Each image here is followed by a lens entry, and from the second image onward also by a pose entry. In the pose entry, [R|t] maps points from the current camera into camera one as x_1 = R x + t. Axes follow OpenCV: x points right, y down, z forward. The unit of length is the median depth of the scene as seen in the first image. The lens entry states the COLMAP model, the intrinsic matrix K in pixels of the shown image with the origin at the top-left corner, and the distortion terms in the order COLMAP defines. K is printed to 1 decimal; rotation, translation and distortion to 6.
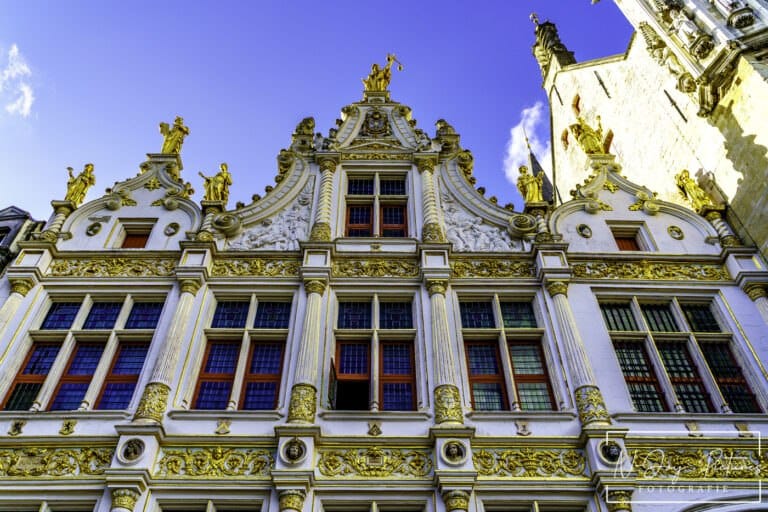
lens RADIAL K [[619.3, 0, 384.0], [0, 619.3, 256.0], [0, 0, 1]] dist [0.002625, 0.000481]
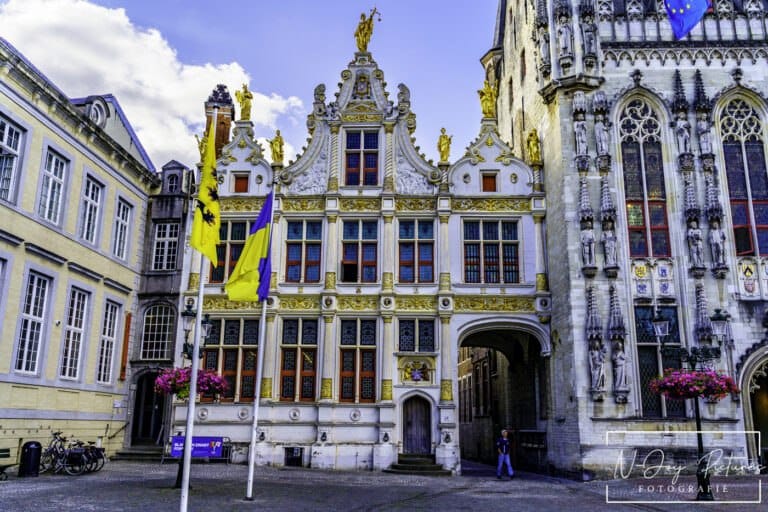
lens RADIAL K [[619.3, 0, 384.0], [0, 619.3, 256.0], [0, 0, 1]] dist [0.002625, 0.000481]
pose [[0.998991, 0.001549, -0.044891, 0.155115], [0.022900, 0.842199, 0.538680, -0.926601], [0.038642, -0.539164, 0.841314, -0.822357]]
